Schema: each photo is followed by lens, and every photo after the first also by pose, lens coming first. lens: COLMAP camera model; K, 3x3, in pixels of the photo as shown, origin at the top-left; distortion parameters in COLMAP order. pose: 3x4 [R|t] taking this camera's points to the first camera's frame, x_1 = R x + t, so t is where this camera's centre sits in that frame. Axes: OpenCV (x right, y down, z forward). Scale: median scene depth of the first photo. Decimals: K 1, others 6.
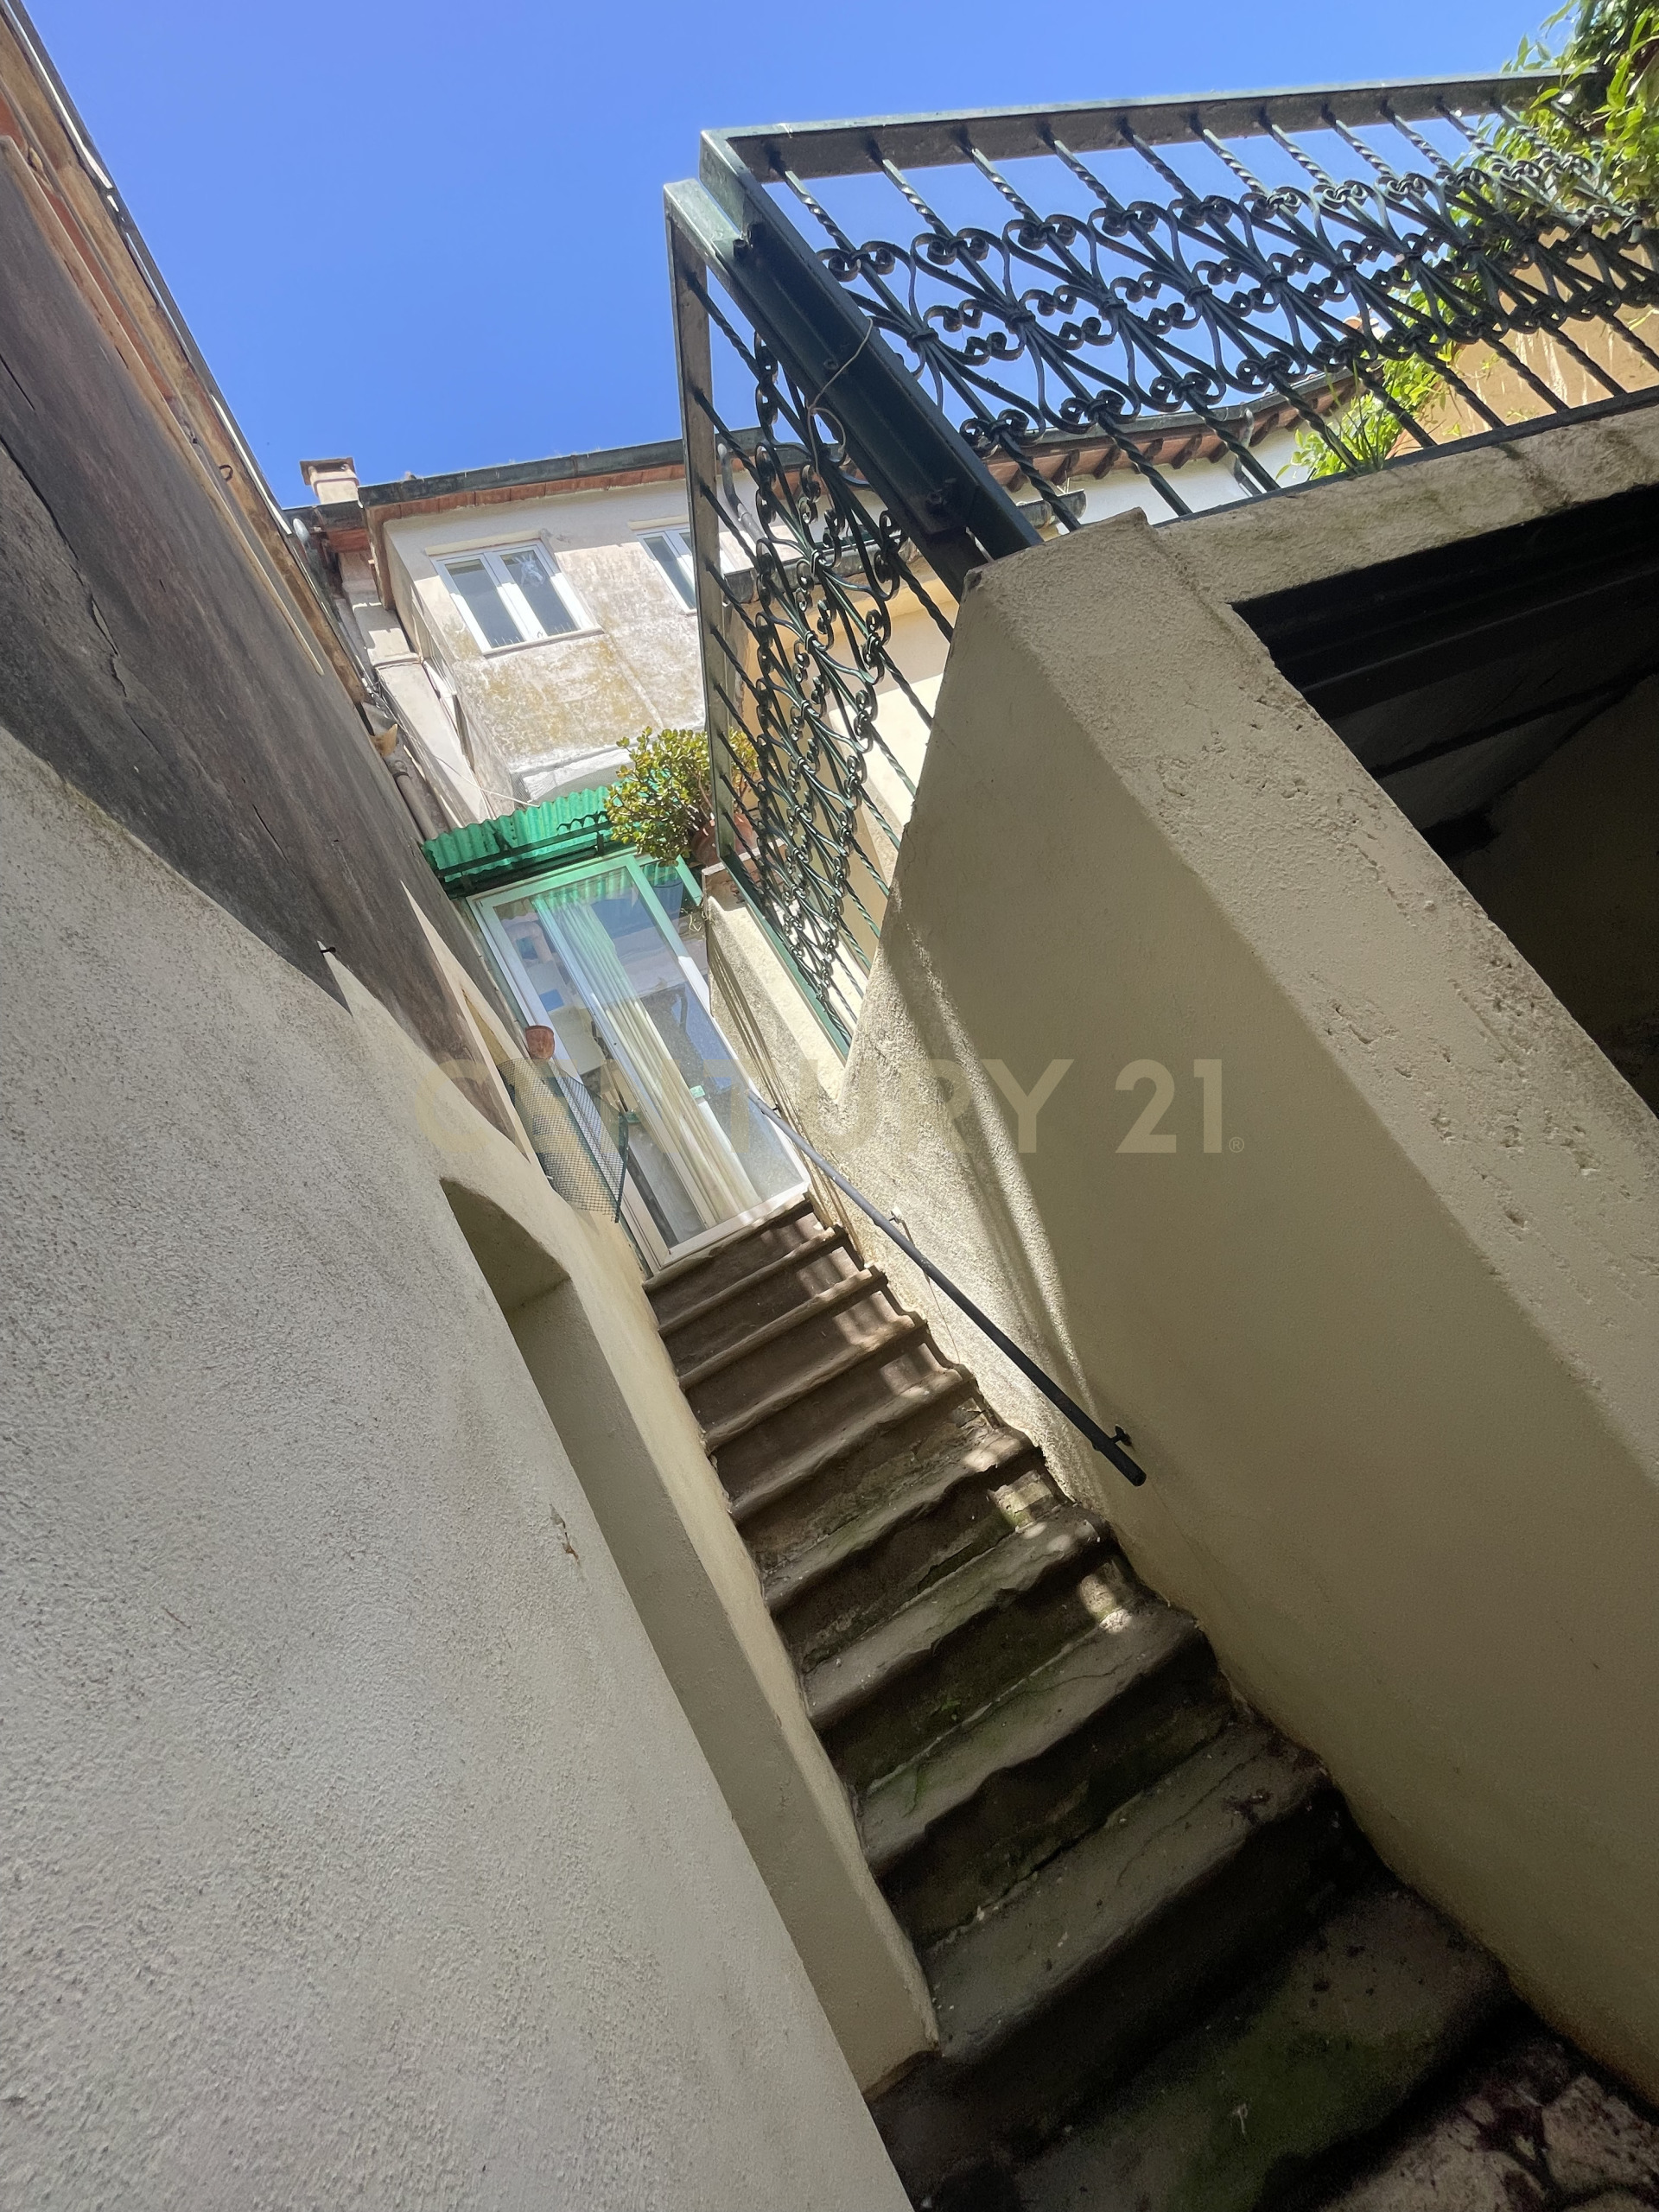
lens RADIAL K [[892.7, 0, 829.8], [0, 892.7, 1112.4], [0, 0, 1]] dist [-0.002693, 0.000101]
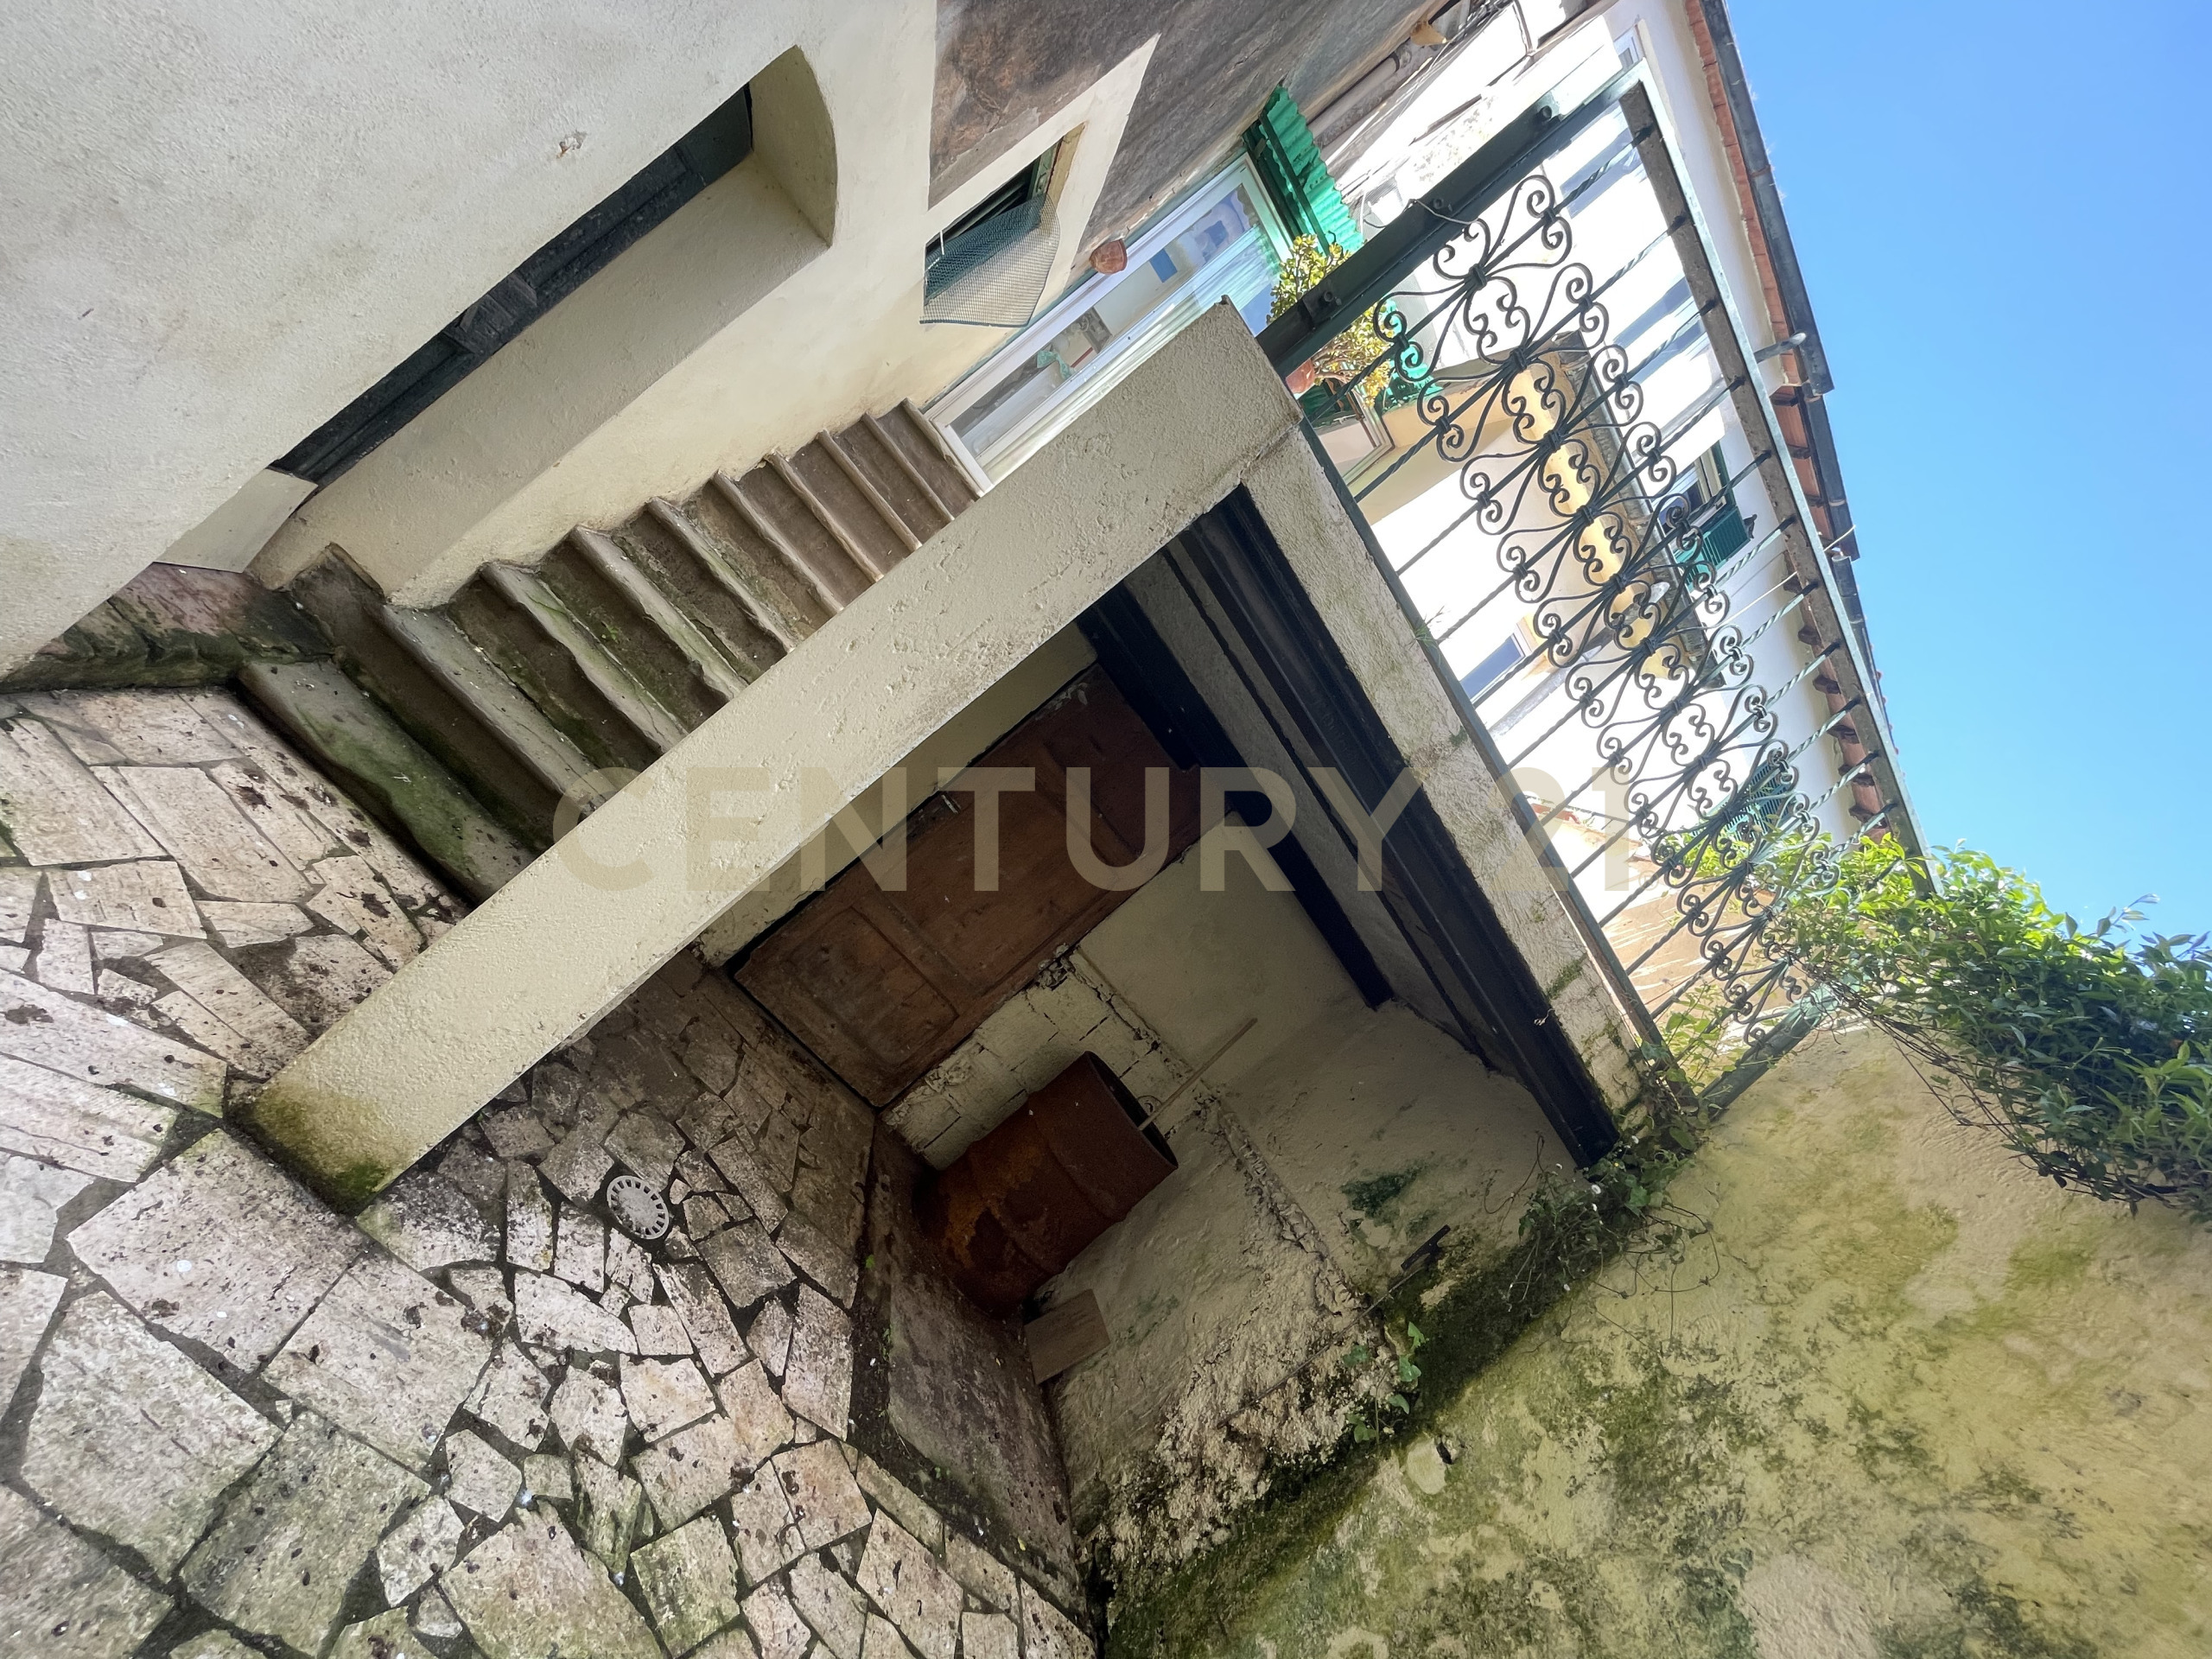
lens RADIAL K [[892.7, 0, 1102.8], [0, 892.7, 831.7], [0, 0, 1]] dist [-0.002693, 0.000101]
pose [[0.177538, 0.973873, 0.141606, 0.311192], [-0.976855, 0.156950, 0.145332, -0.189190], [0.119310, -0.164130, 0.979197, -0.256037]]
